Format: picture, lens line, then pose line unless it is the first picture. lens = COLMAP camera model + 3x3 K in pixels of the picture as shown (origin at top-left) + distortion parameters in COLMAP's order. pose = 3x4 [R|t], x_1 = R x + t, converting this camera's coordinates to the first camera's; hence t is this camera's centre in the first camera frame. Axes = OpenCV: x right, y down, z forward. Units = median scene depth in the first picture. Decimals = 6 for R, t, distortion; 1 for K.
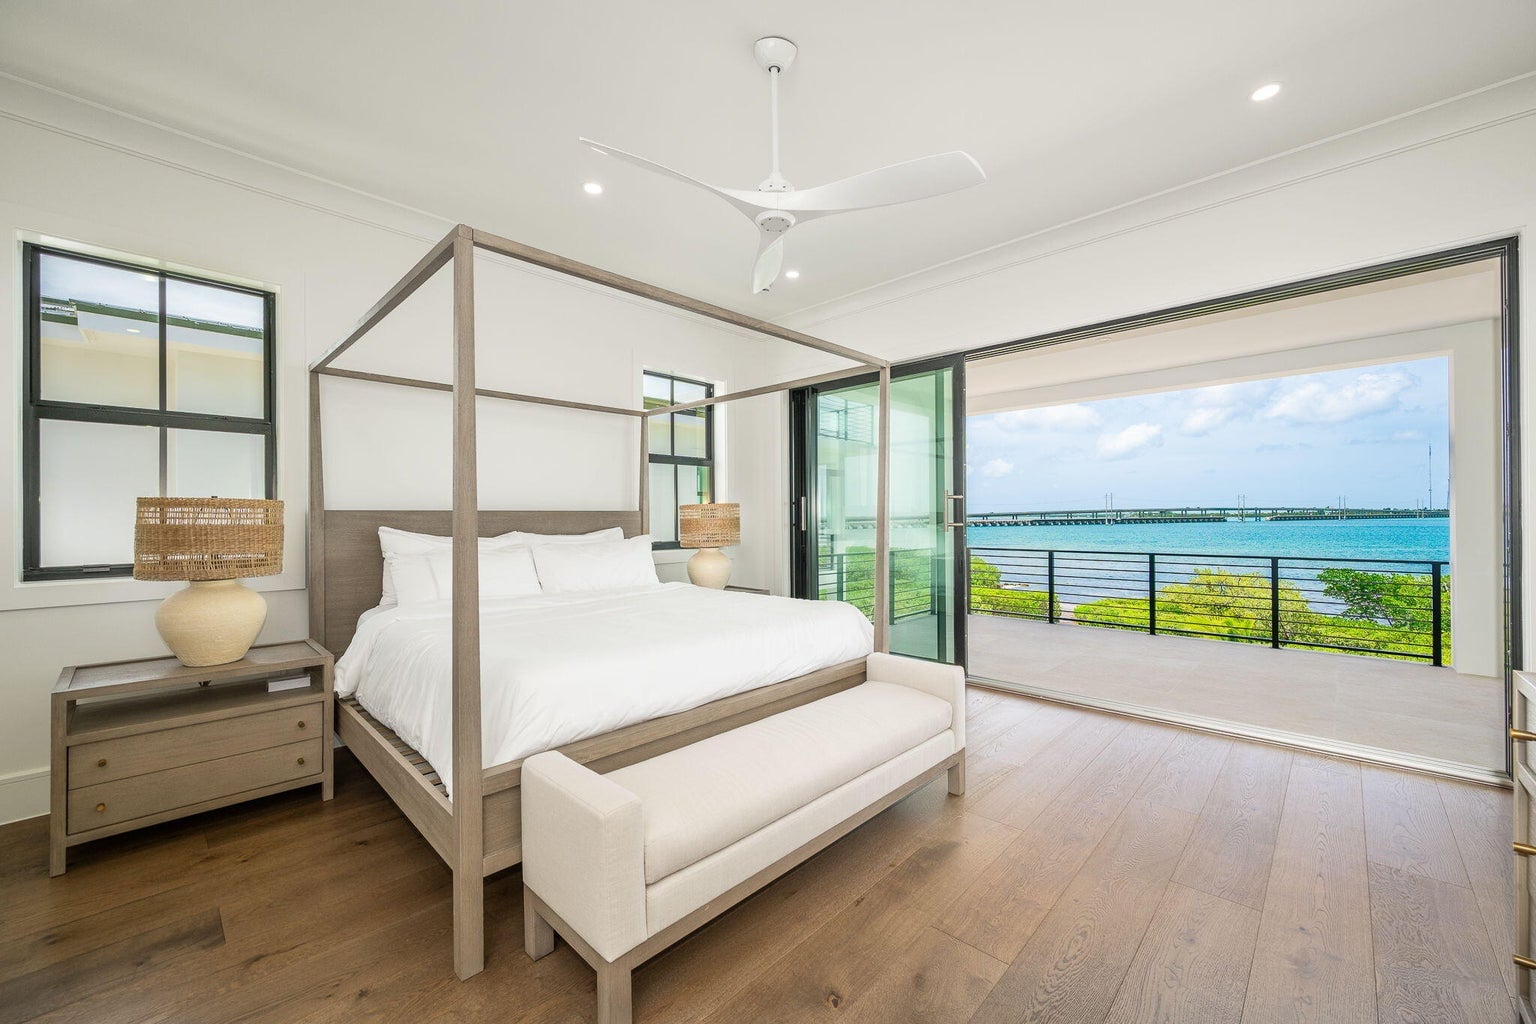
lens RADIAL K [[618.4, 0, 797.1], [0, 618.4, 513.8], [0, 0, 1]] dist [0.000796, 0.000016]
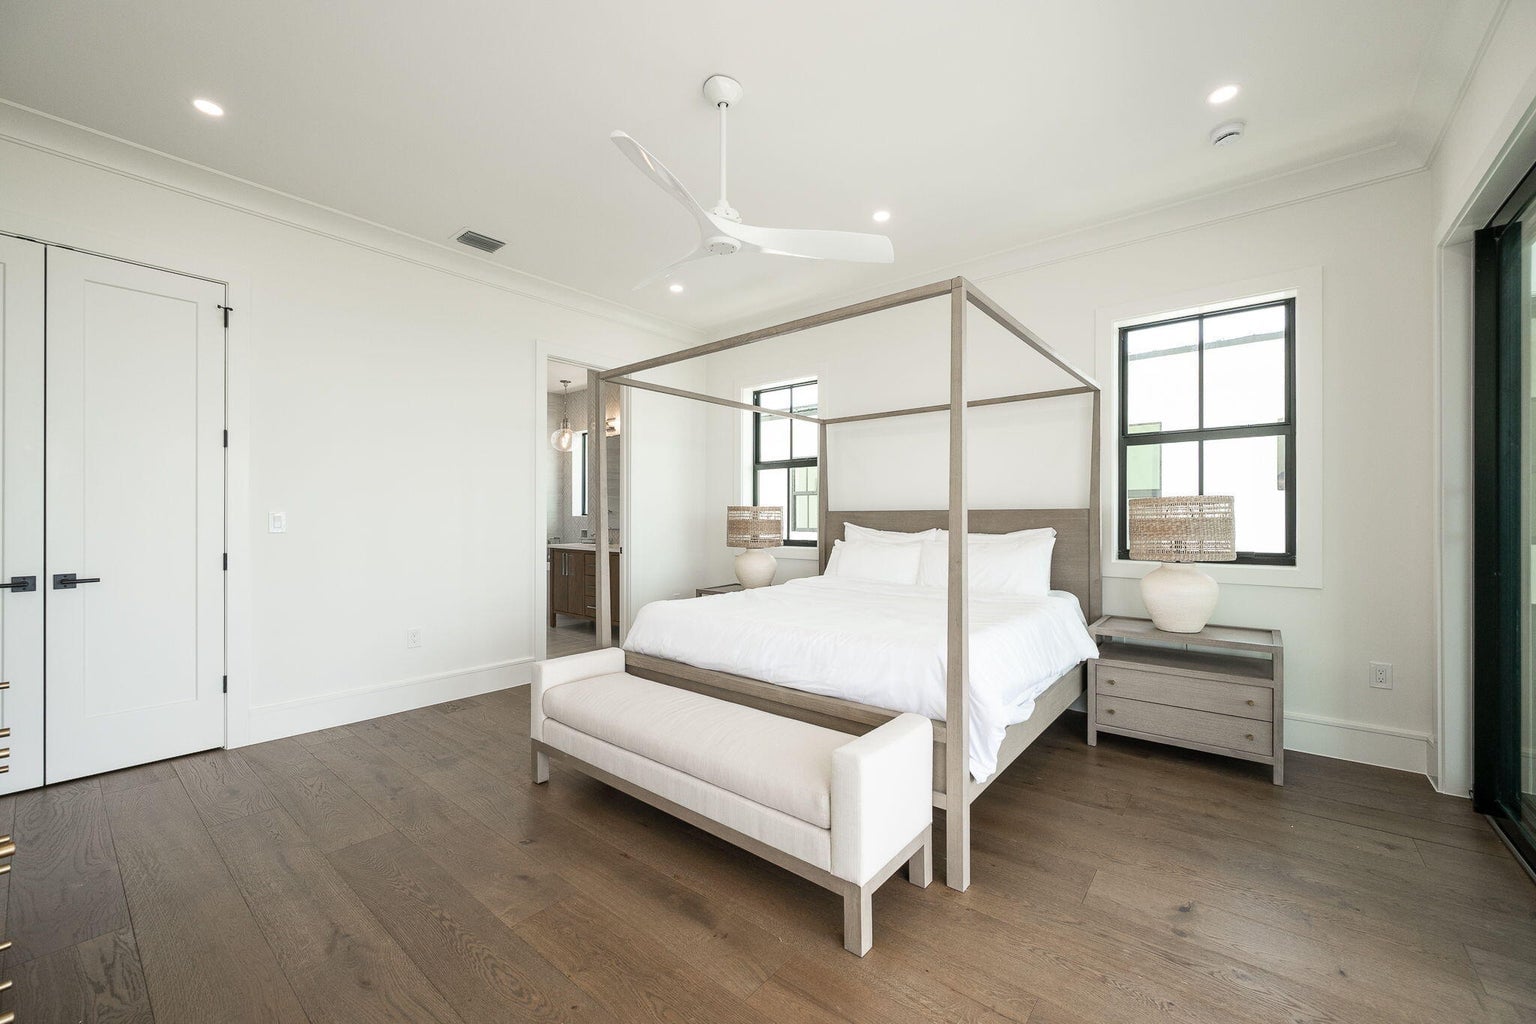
lens RADIAL K [[600.7, 0, 743.8], [0, 600.7, 519.4], [0, 0, 1]] dist [-0.068857, 0.017859]
pose [[0.023321, 0.003569, -0.999722, 0.855156], [0.005511, 0.999978, 0.003699, 0.009647], [0.999713, -0.005595, 0.023301, 0.873784]]
